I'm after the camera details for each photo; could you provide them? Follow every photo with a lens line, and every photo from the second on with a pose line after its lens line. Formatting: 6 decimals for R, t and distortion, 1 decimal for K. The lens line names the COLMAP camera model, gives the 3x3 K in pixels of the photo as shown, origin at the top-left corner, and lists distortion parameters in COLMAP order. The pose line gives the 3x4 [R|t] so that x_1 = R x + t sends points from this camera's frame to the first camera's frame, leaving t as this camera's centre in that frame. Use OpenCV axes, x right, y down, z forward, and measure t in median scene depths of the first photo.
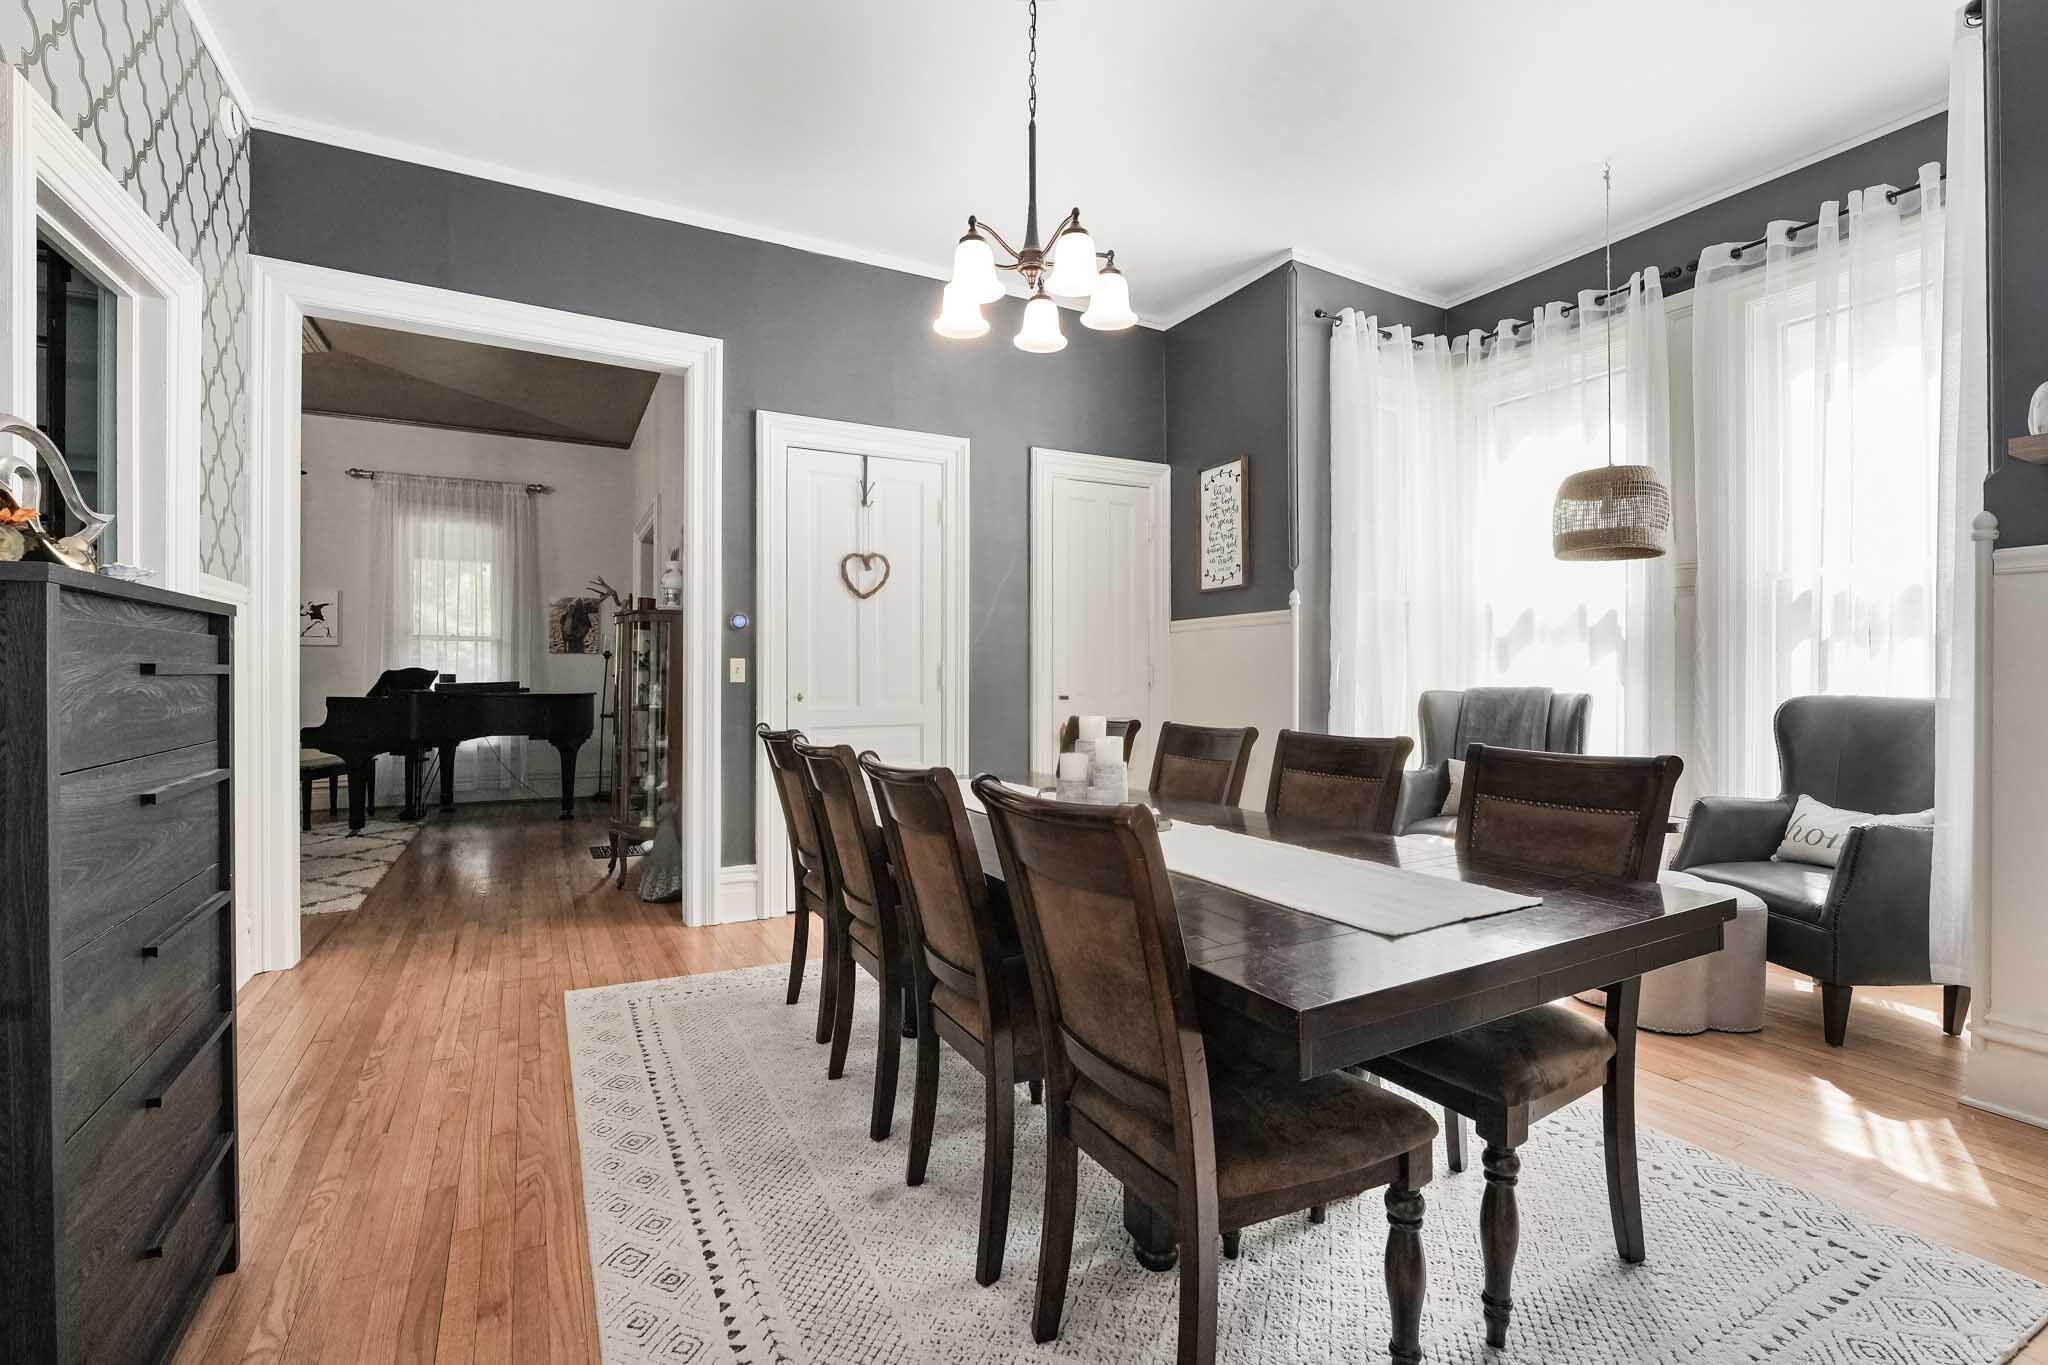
lens RADIAL K [[916.3, 0, 1024.0], [0, 916.3, 682.5], [0, 0, 1]] dist [-0.000297, -0.000057]
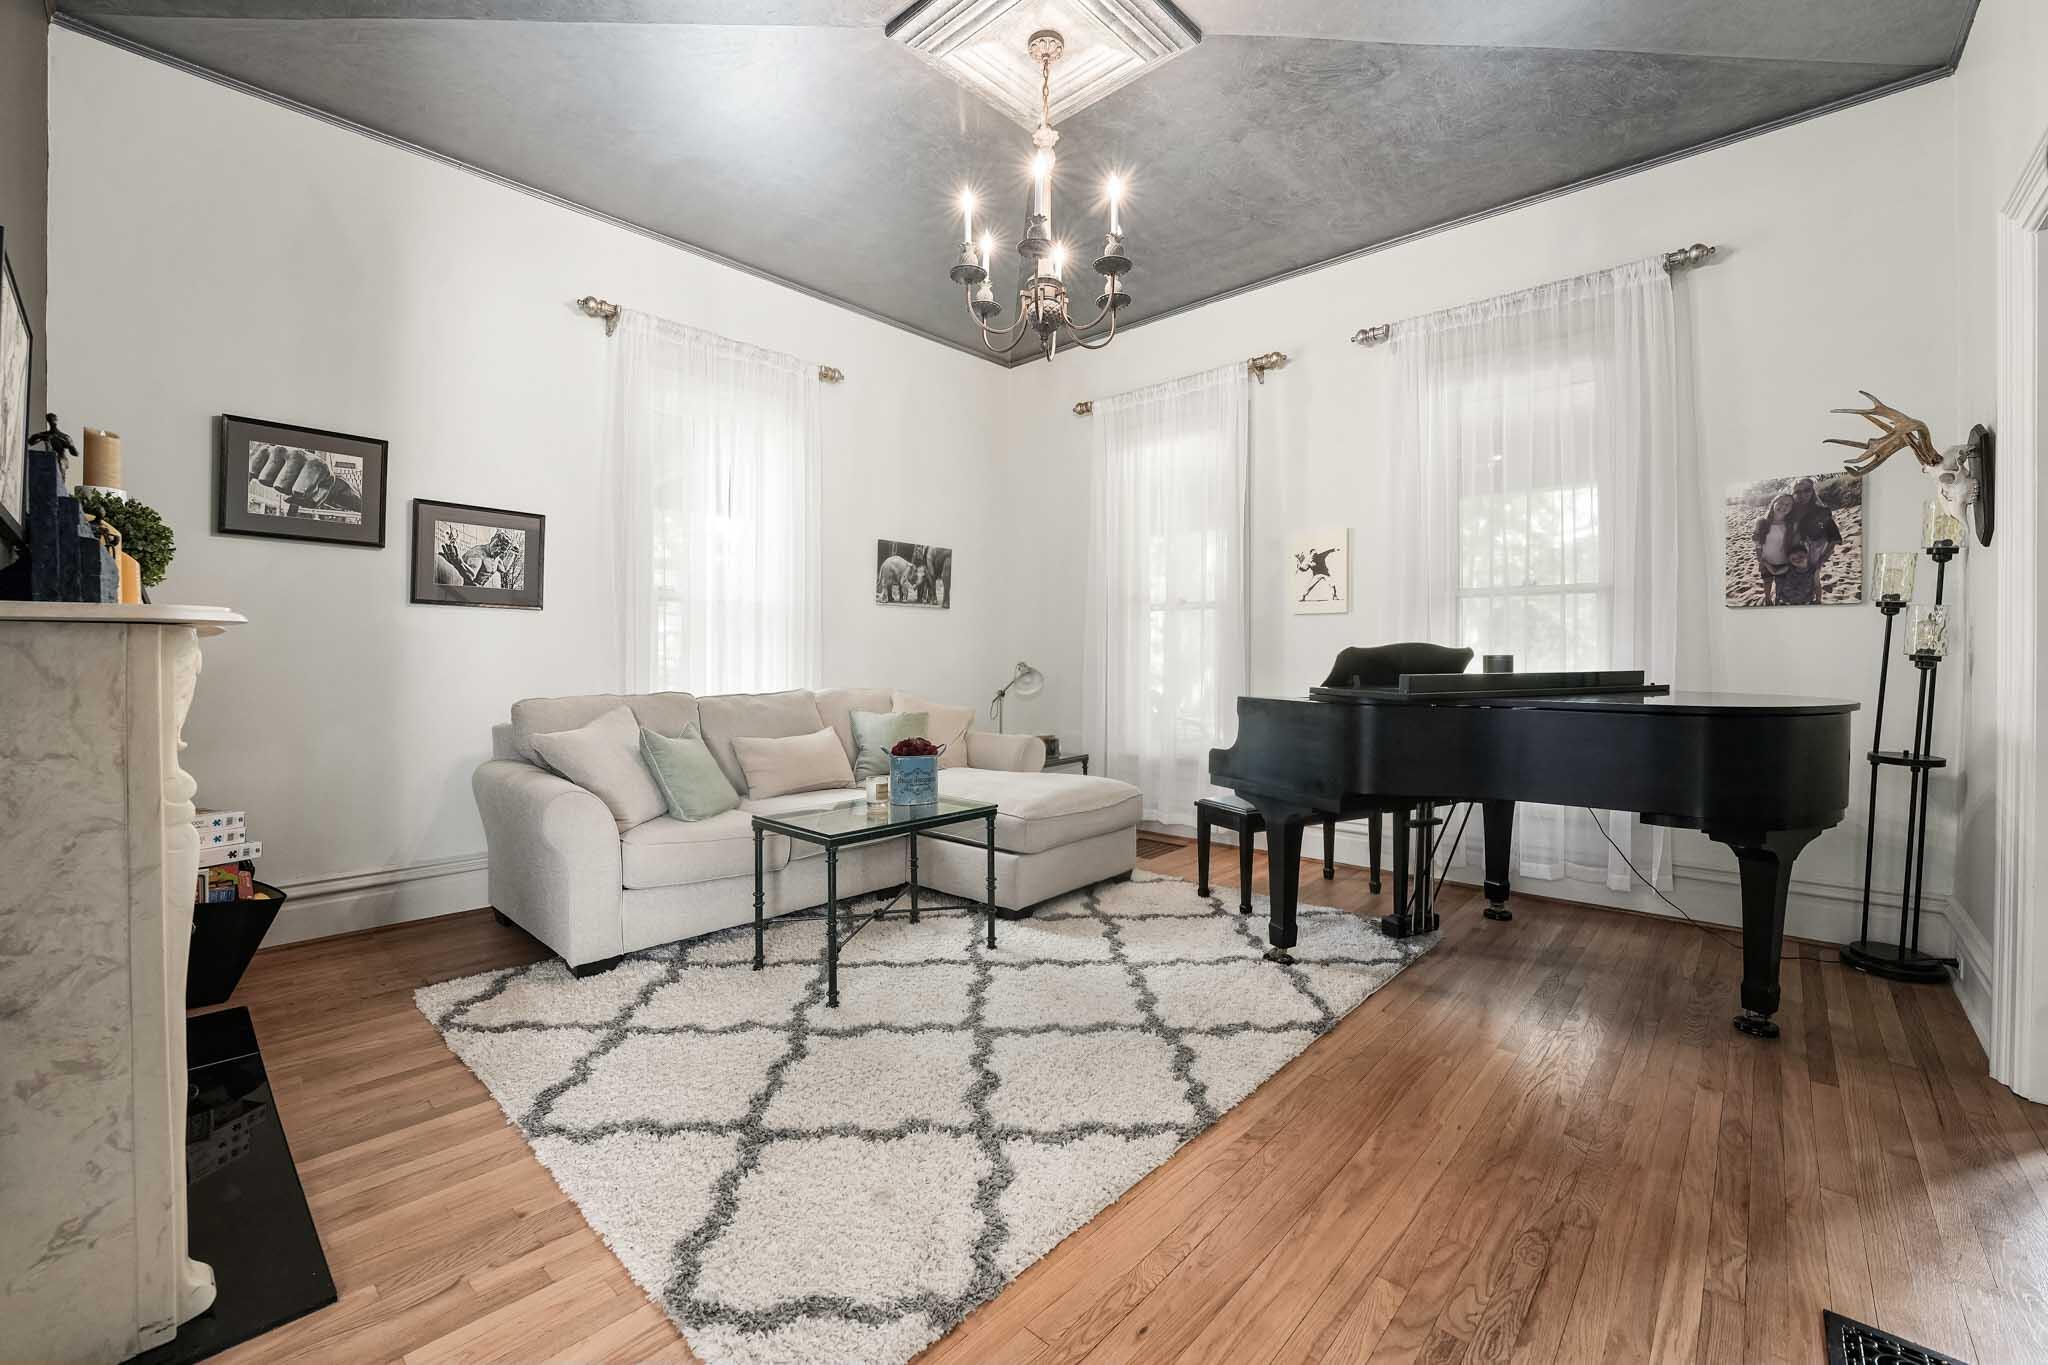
lens RADIAL K [[807.9, 0, 1016.4], [0, 807.9, 659.6], [0, 0, 1]] dist [-0.023616, 0.000348]
pose [[0.314296, 0.000192, -0.949325, -0.451917], [-0.004943, 0.999987, -0.001434, -0.007599], [0.949312, 0.005143, 0.314293, 0.960394]]
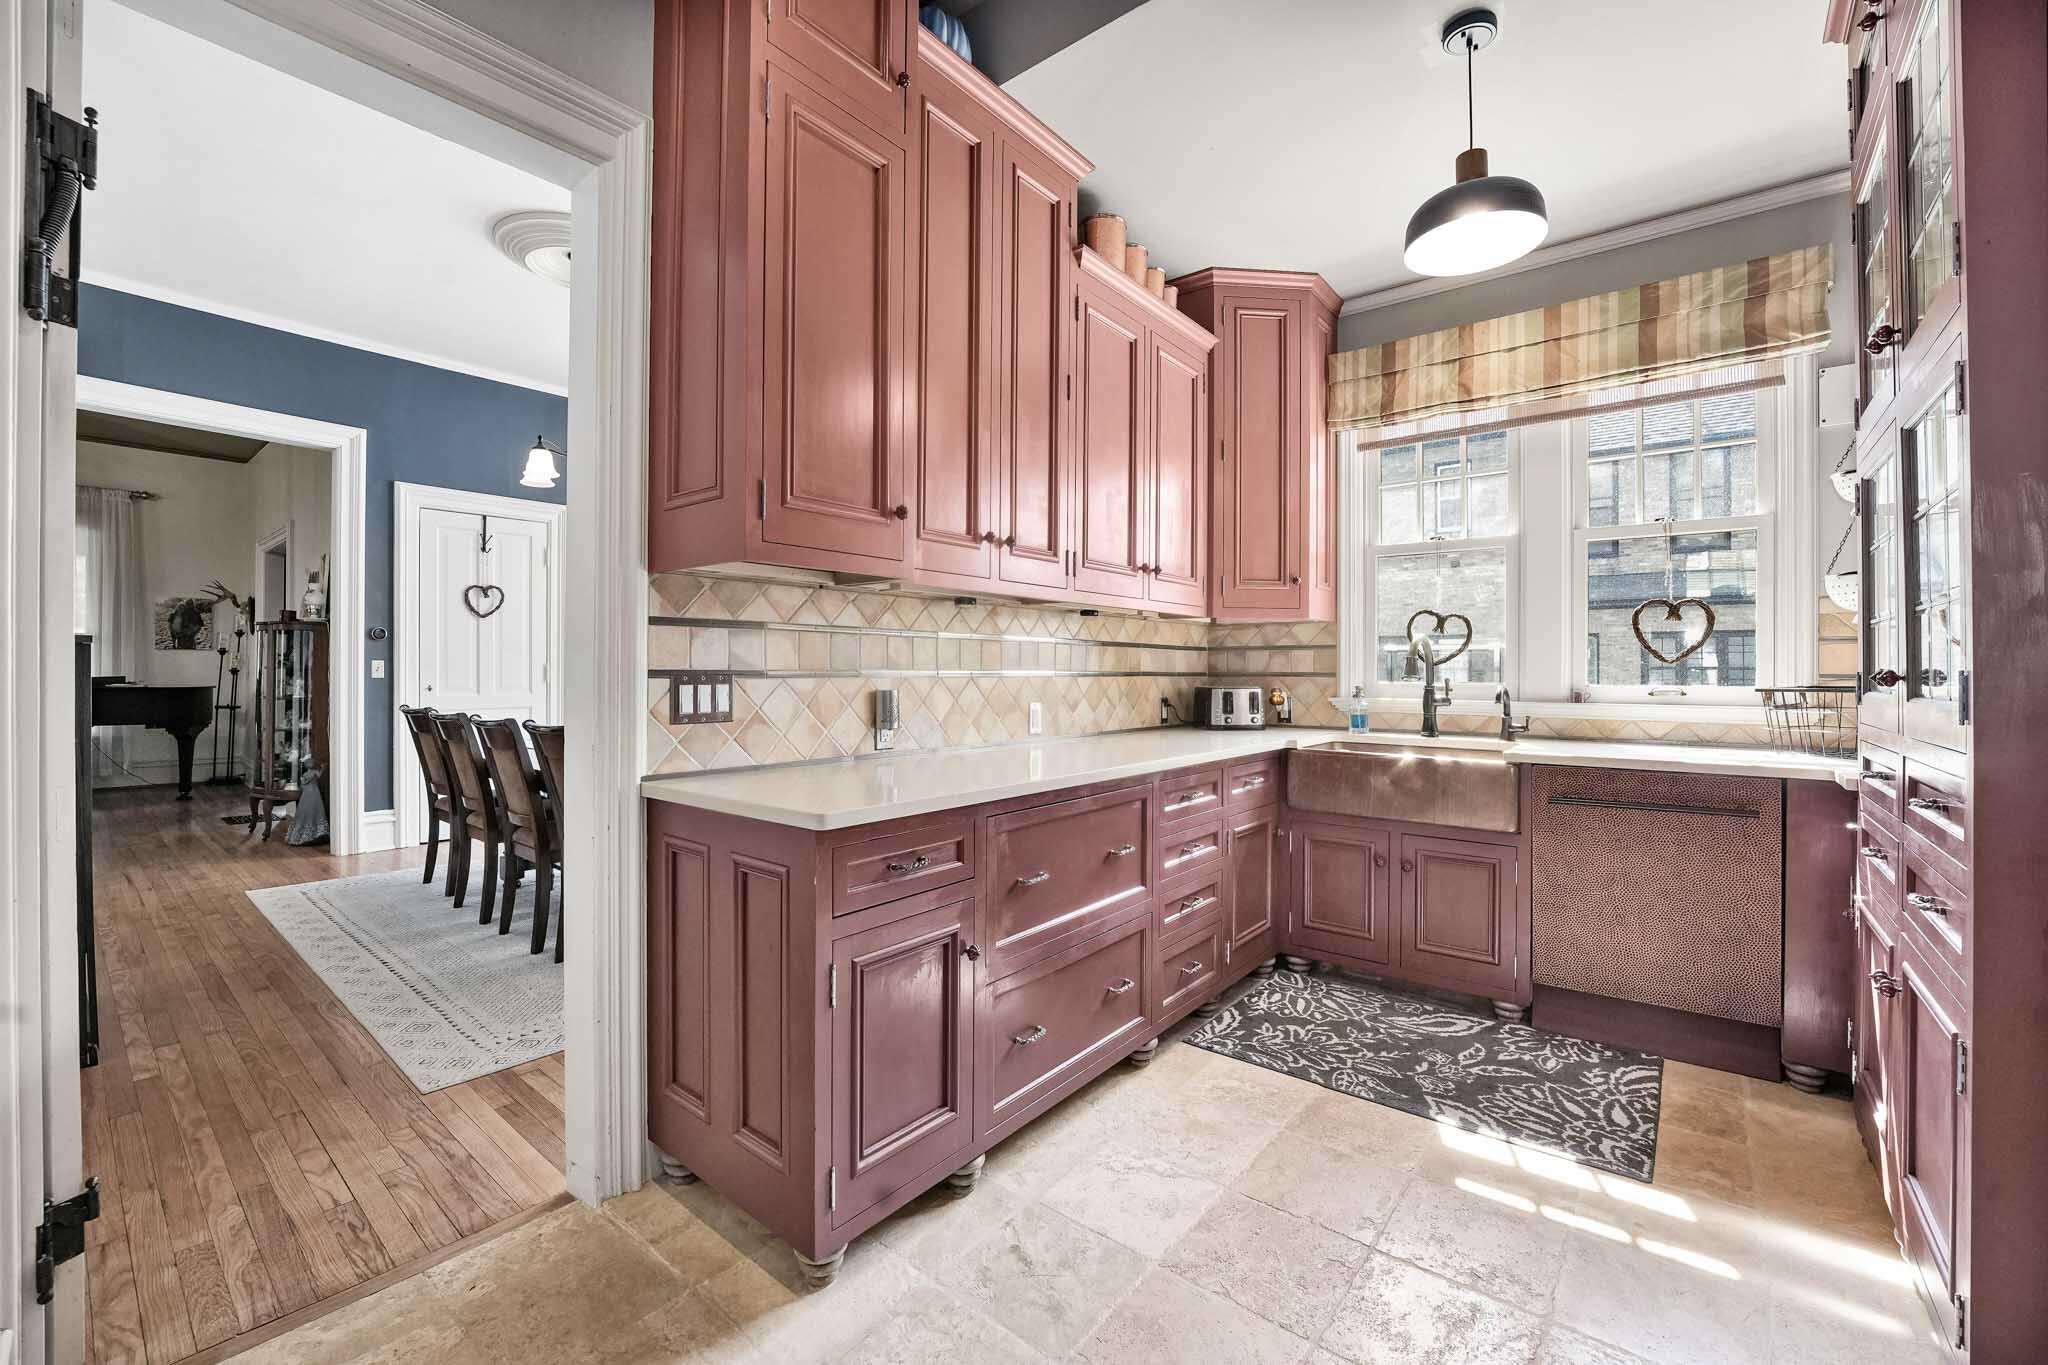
lens RADIAL K [[851.1, 0, 1024.0], [0, 851.1, 682.5], [0, 0, 1]] dist [-0.033573, 0.007230]
pose [[0.927668, -0.000395, 0.373406, 0.109788], [-0.002207, 0.999976, 0.006542, -0.003117], [-0.373399, -0.006892, 0.927645, -0.487198]]
